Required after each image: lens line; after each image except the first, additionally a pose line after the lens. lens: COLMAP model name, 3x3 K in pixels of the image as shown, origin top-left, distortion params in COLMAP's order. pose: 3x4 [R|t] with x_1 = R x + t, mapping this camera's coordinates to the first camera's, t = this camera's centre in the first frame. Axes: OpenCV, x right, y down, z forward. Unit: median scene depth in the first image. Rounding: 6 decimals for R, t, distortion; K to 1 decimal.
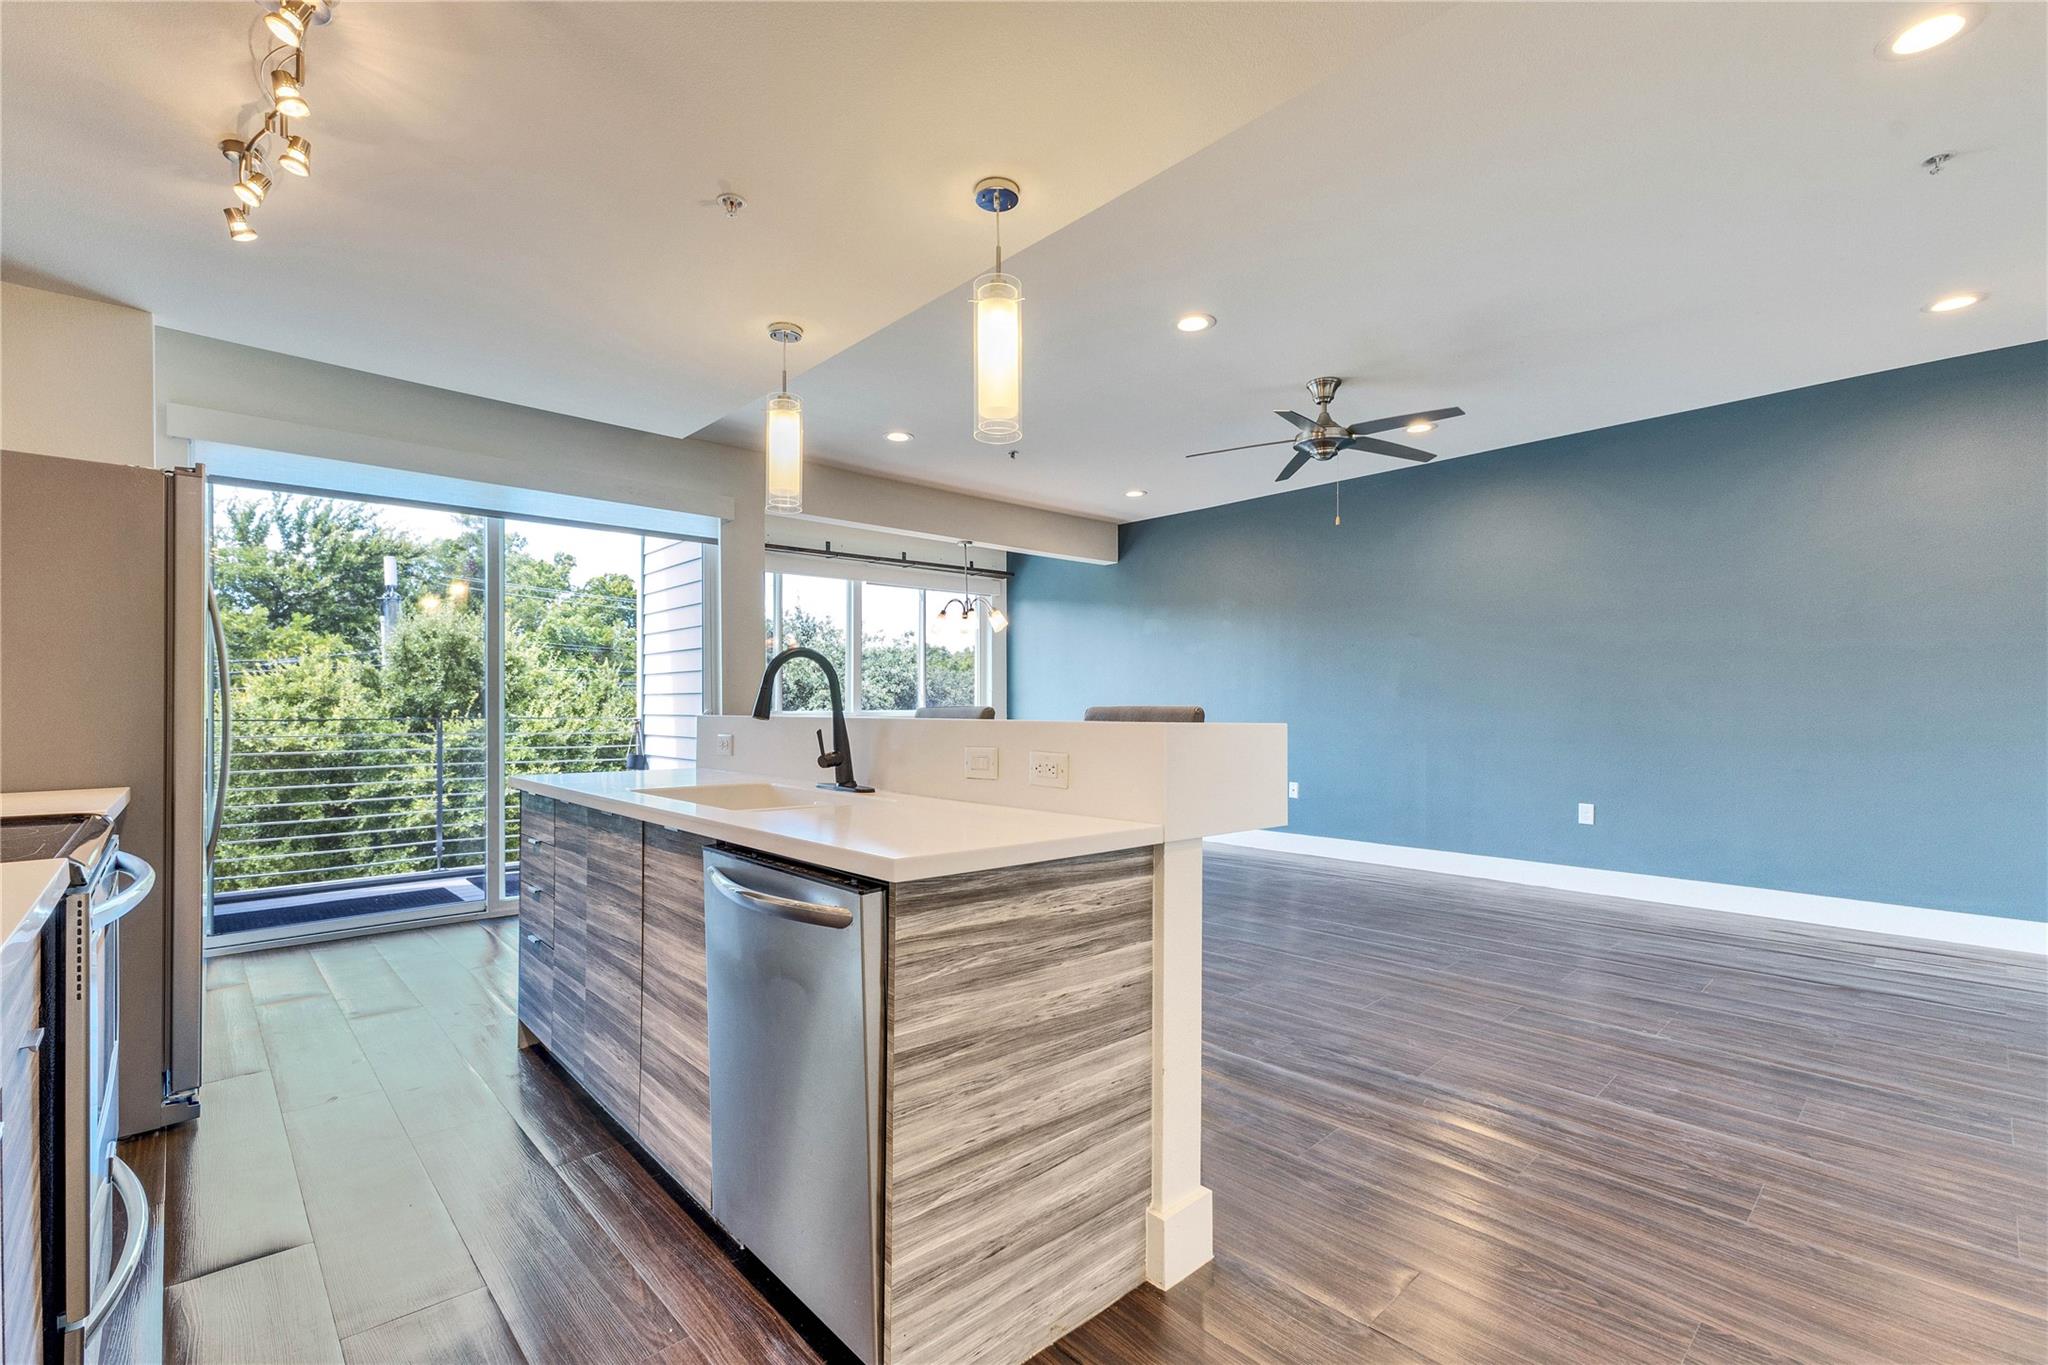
lens RADIAL K [[885.7, 0, 1023.7], [0, 885.7, 695.7], [0, 0, 1]] dist [0.021866, -0.009183]
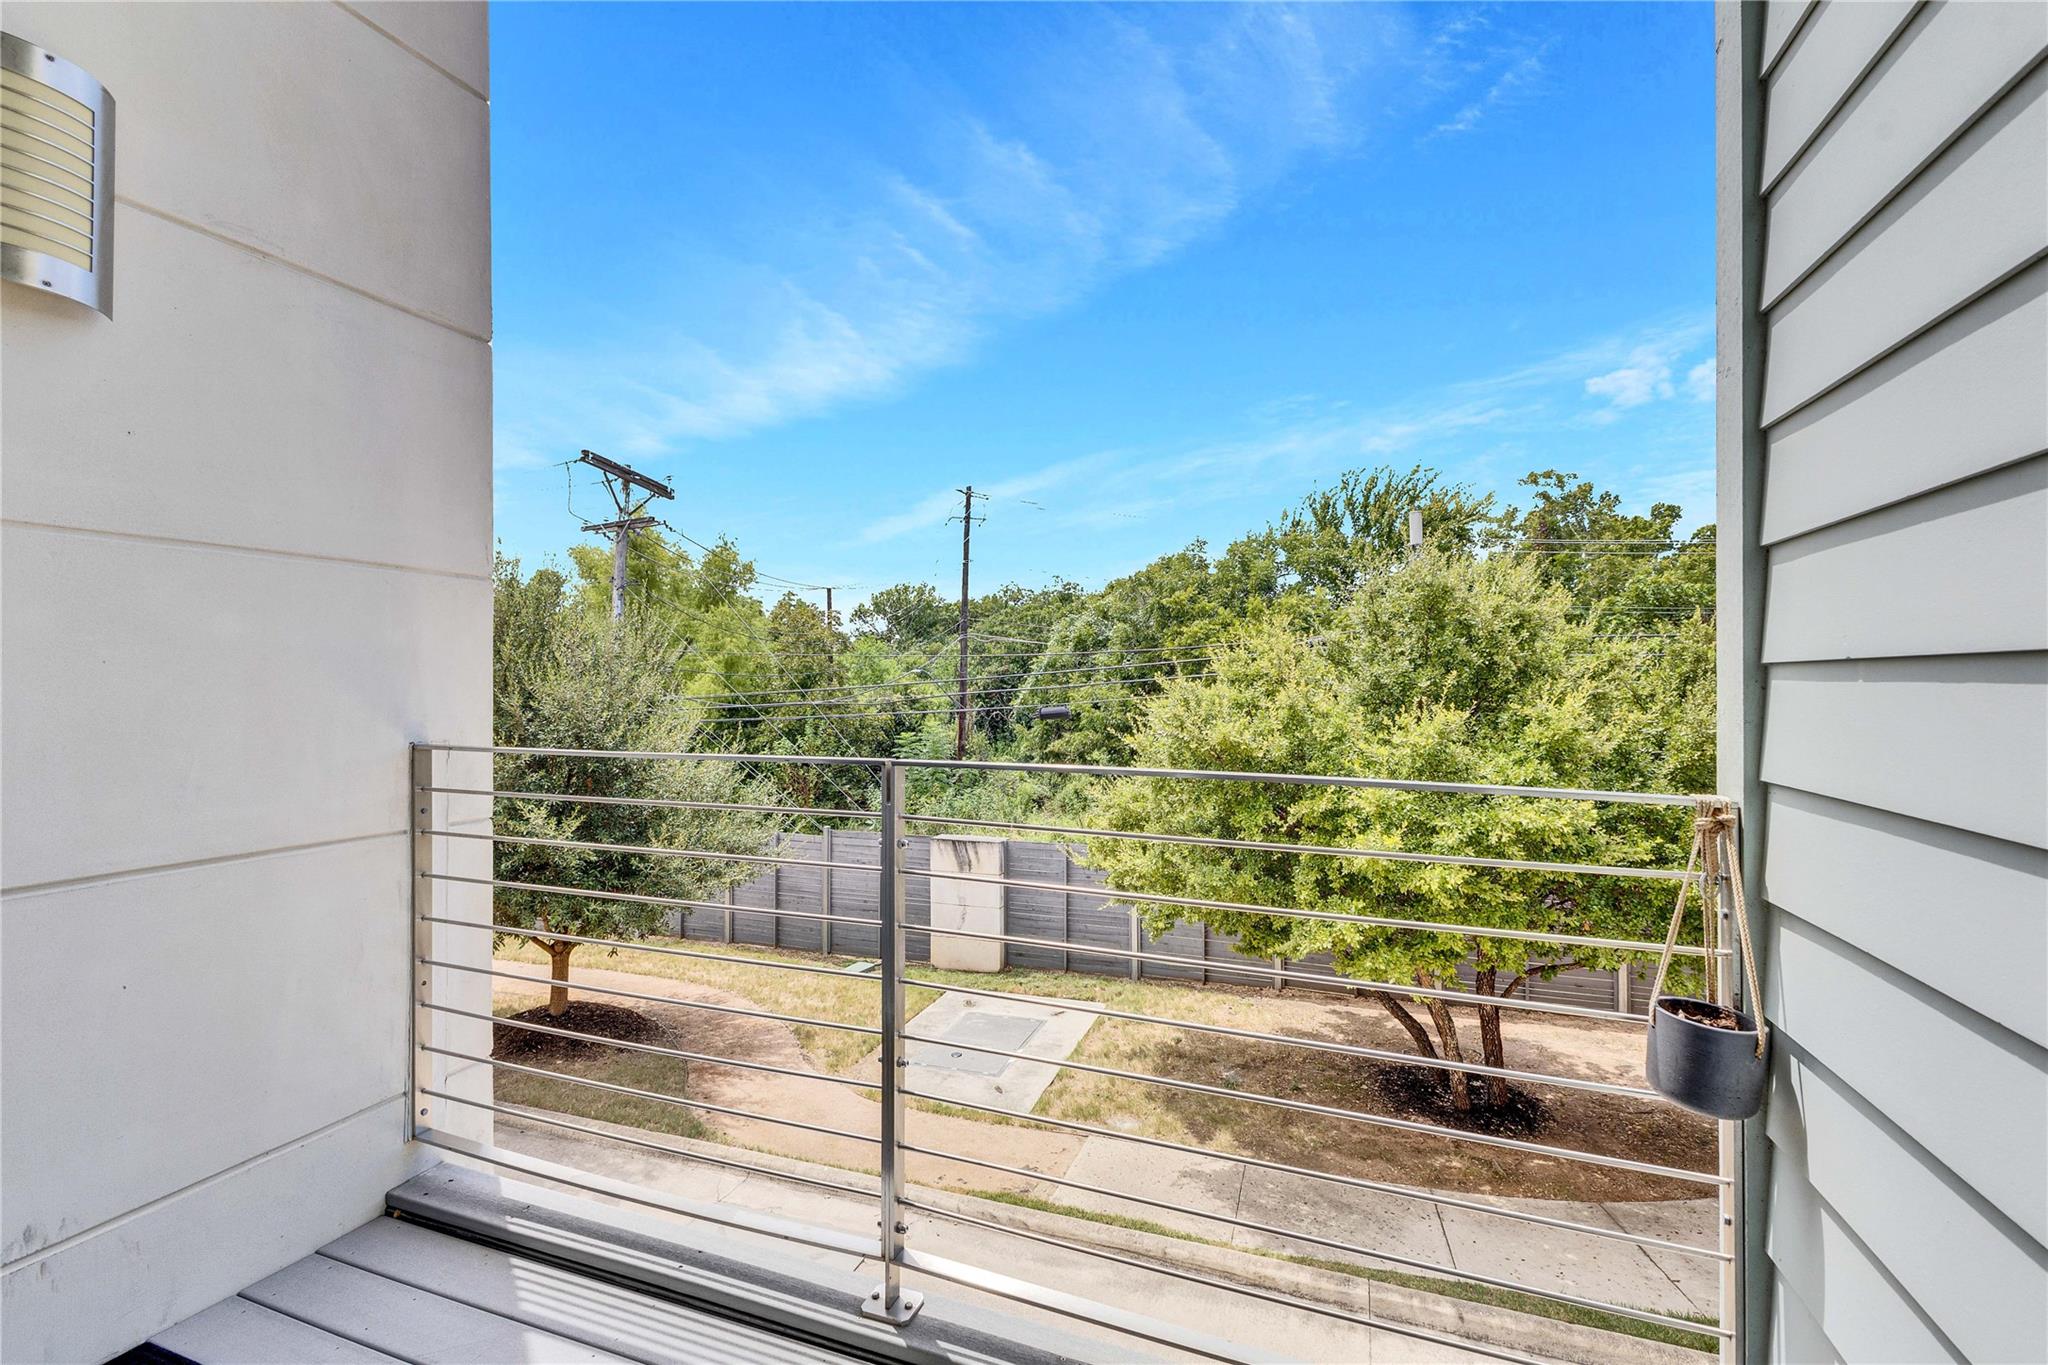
lens RADIAL K [[885.7, 0, 1023.7], [0, 885.7, 695.7], [0, 0, 1]] dist [0.021866, -0.009183]
pose [[0.450332, 0.009623, -0.892809, -0.179778], [0.012059, 0.999785, 0.016859, 0.000483], [0.892780, -0.018358, 0.450119, 0.422768]]
